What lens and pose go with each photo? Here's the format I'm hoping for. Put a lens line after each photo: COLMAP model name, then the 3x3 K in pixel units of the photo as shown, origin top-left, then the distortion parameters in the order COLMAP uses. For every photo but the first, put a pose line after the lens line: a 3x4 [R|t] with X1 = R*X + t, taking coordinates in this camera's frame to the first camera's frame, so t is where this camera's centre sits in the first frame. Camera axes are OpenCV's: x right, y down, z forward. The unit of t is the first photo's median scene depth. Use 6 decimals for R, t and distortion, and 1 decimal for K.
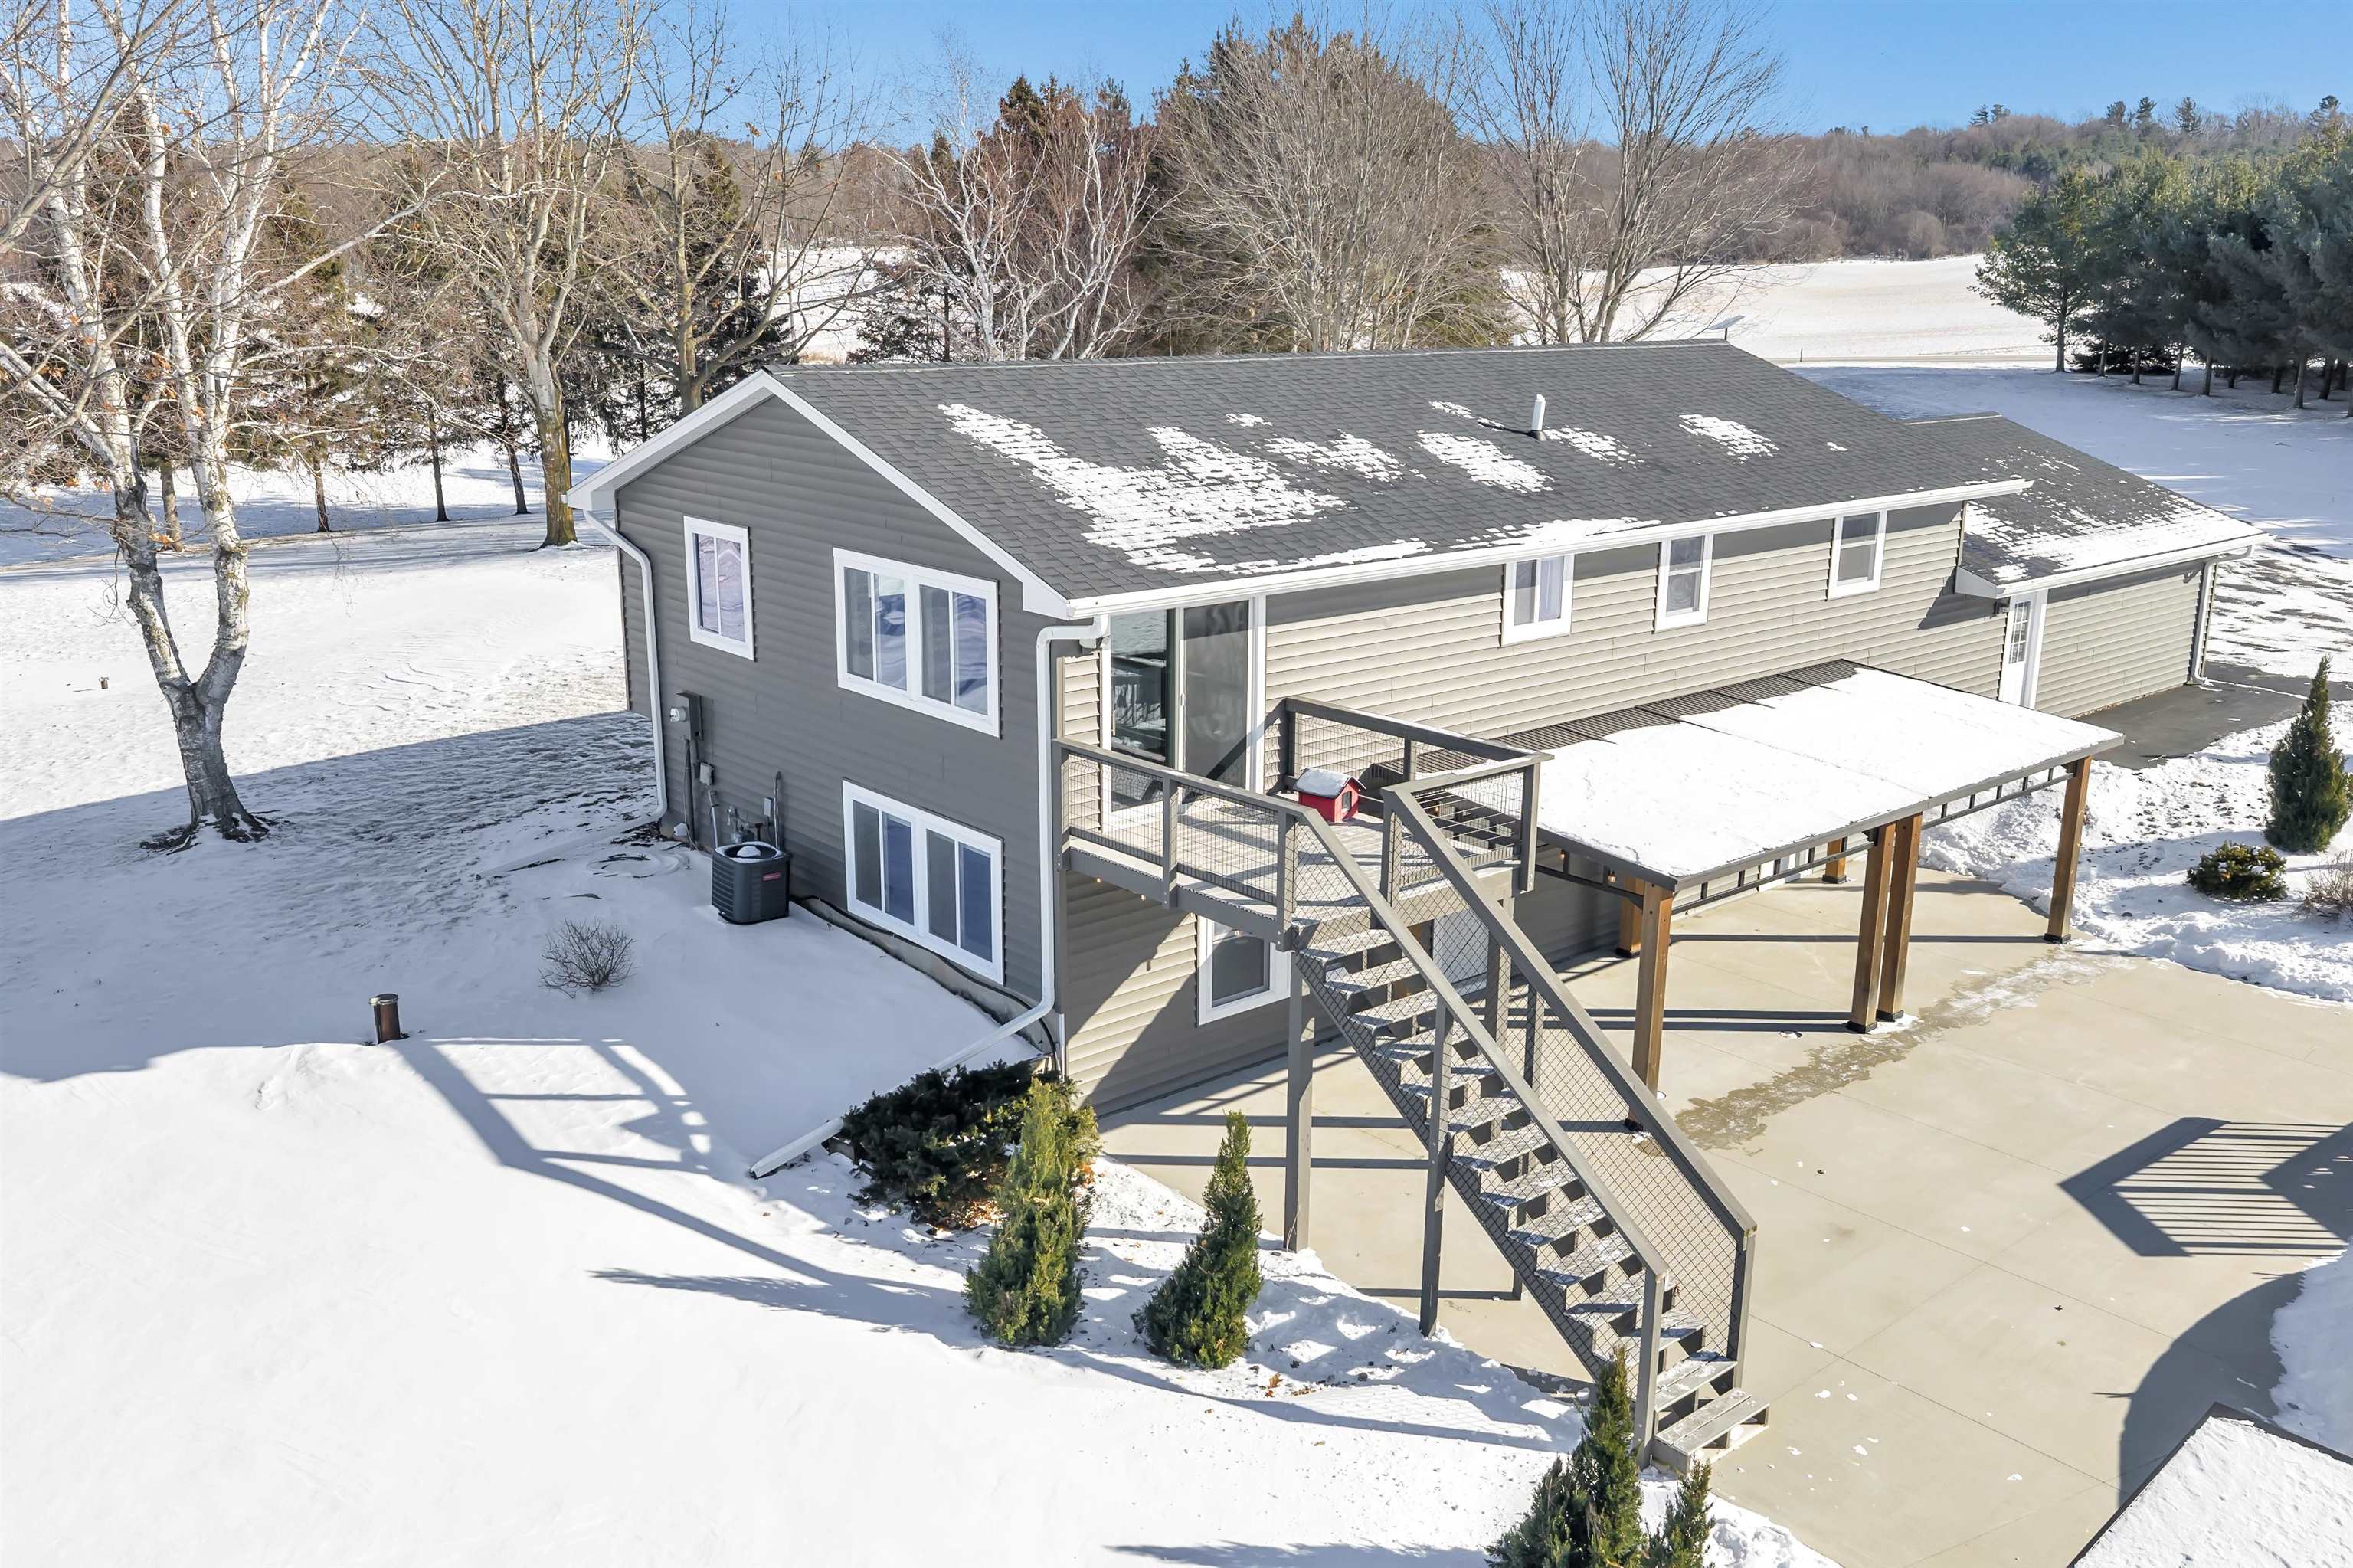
lens RADIAL K [[1881.8, 0, 1173.1], [0, 1881.8, 741.1], [0, 0, 1]] dist [0.029625, -0.041657]
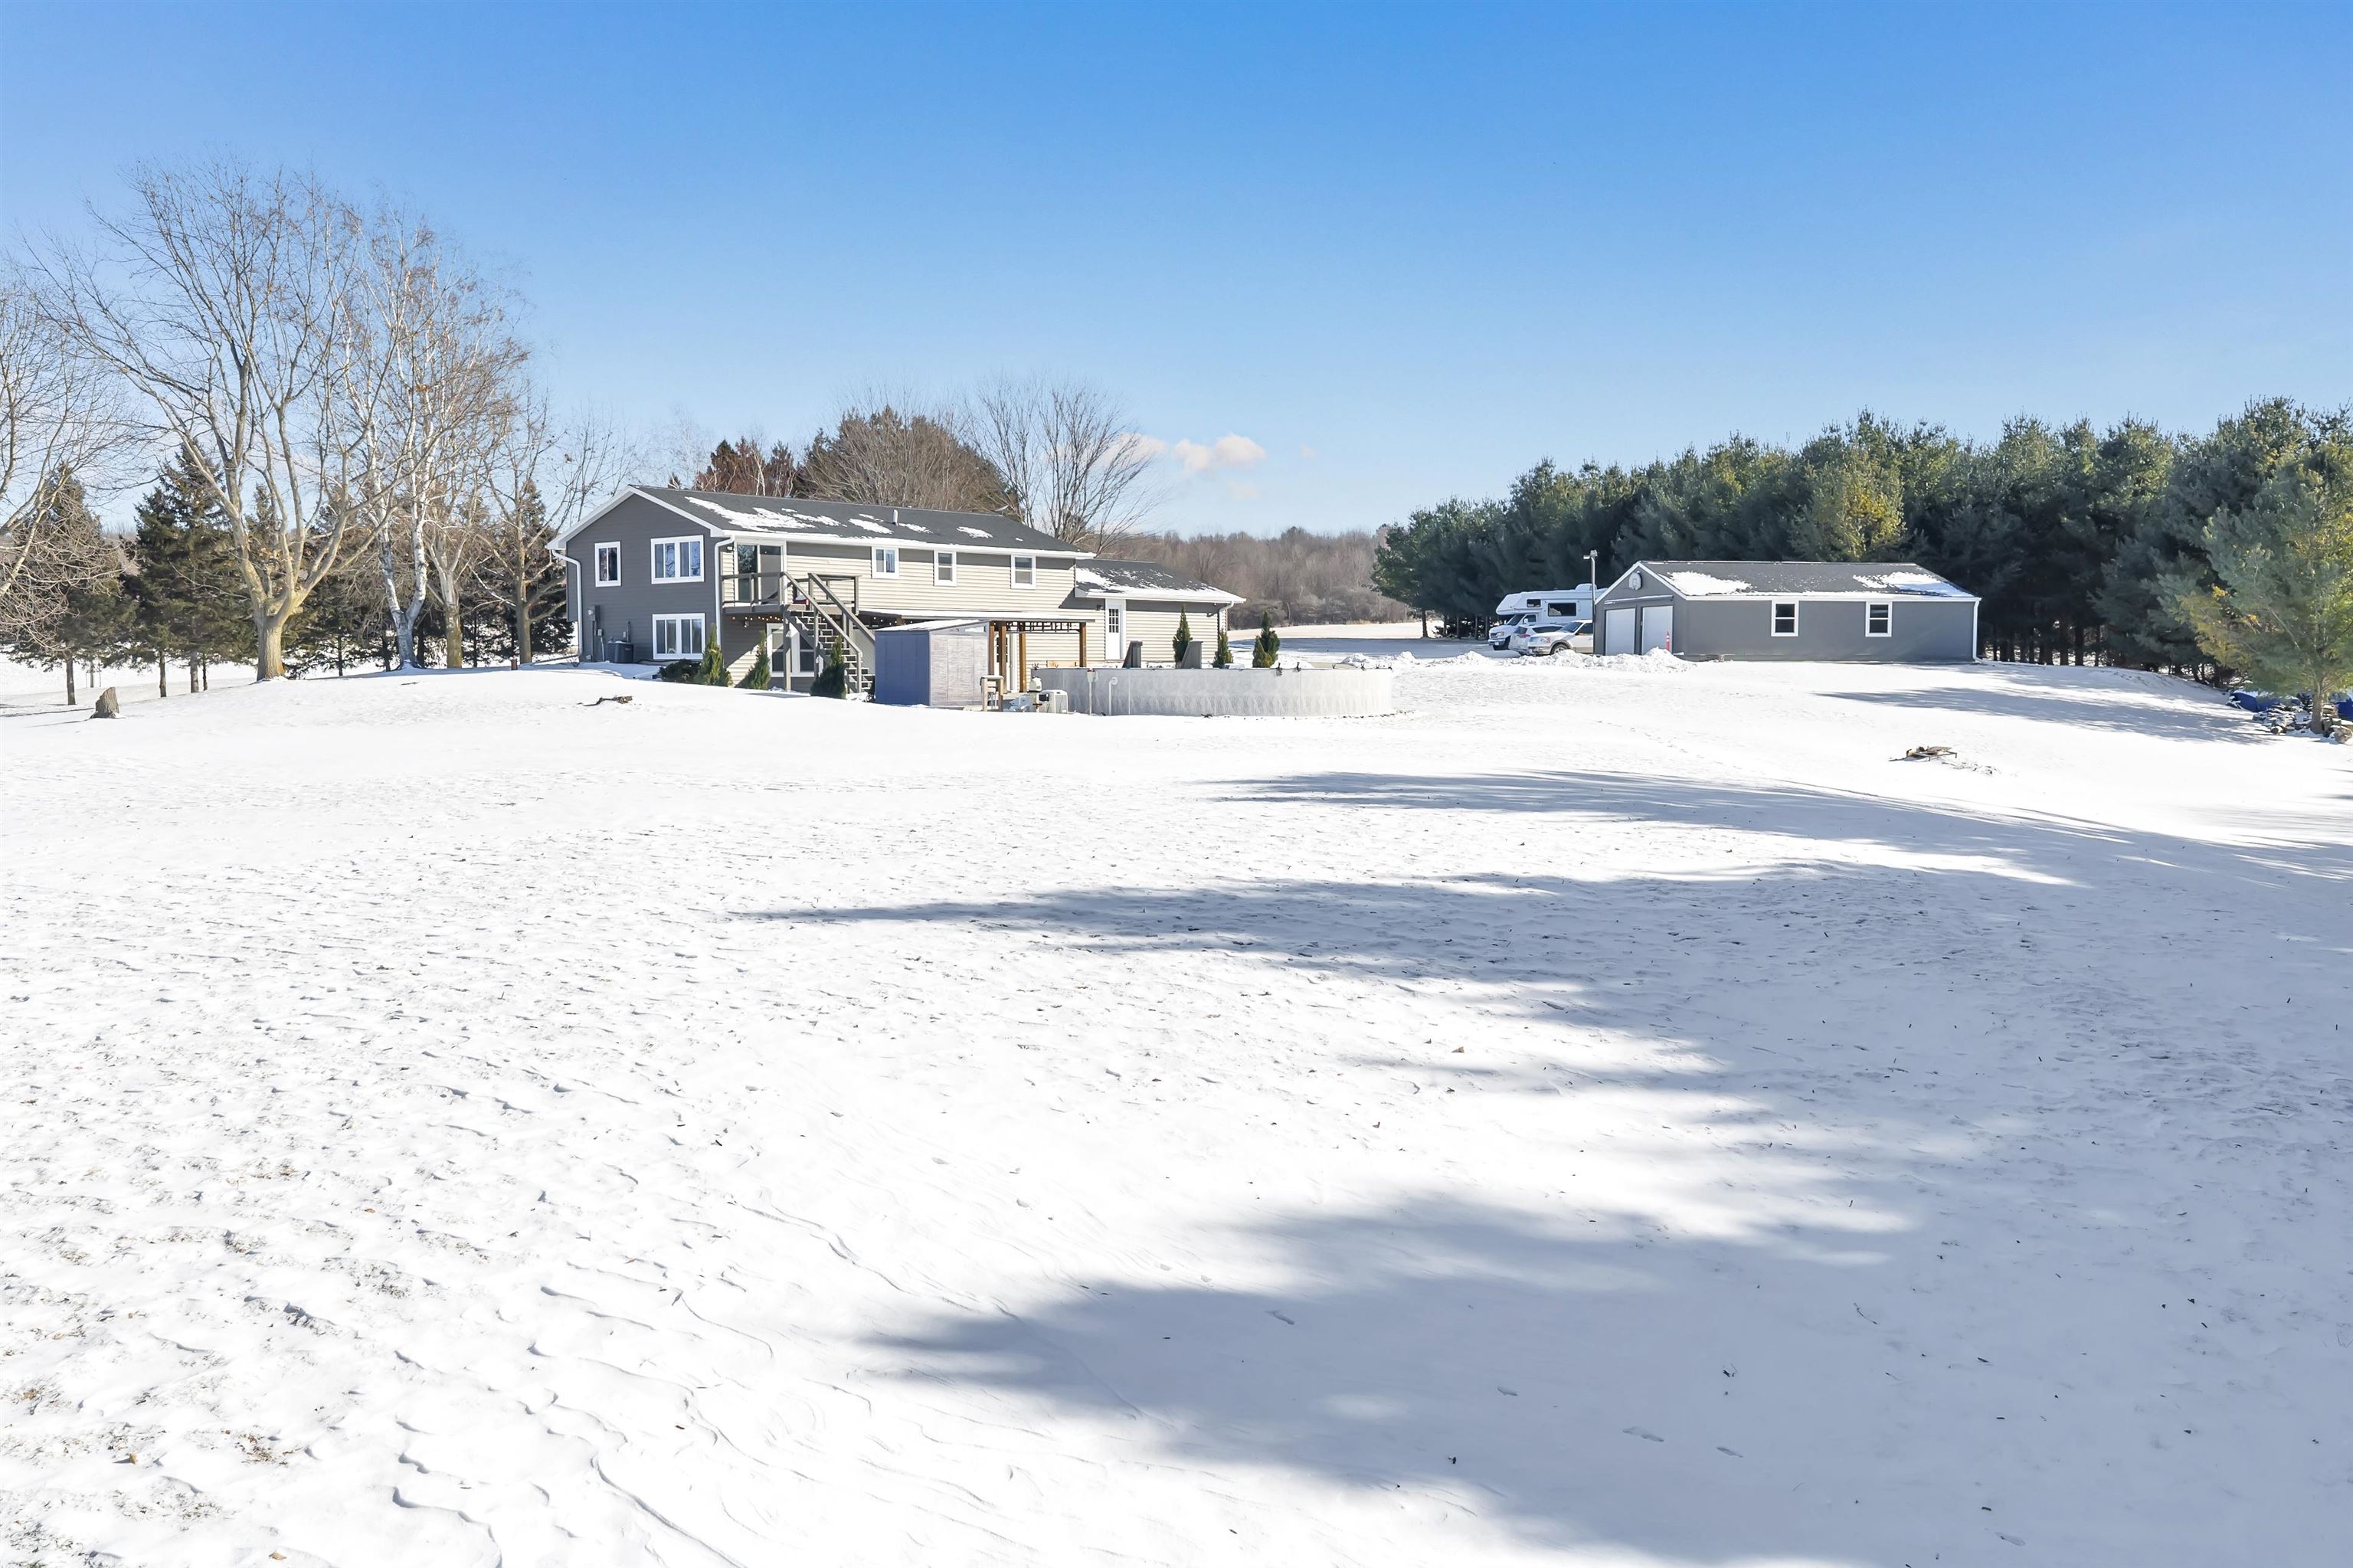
lens RADIAL K [[1881.8, 0, 1173.1], [0, 1881.8, 741.1], [0, 0, 1]] dist [0.029625, -0.041657]
pose [[0.988978, -0.016634, 0.147127, 0.220172], [0.046221, 0.978696, -0.200043, 0.919034], [-0.140665, 0.204639, 0.968678, -2.164793]]
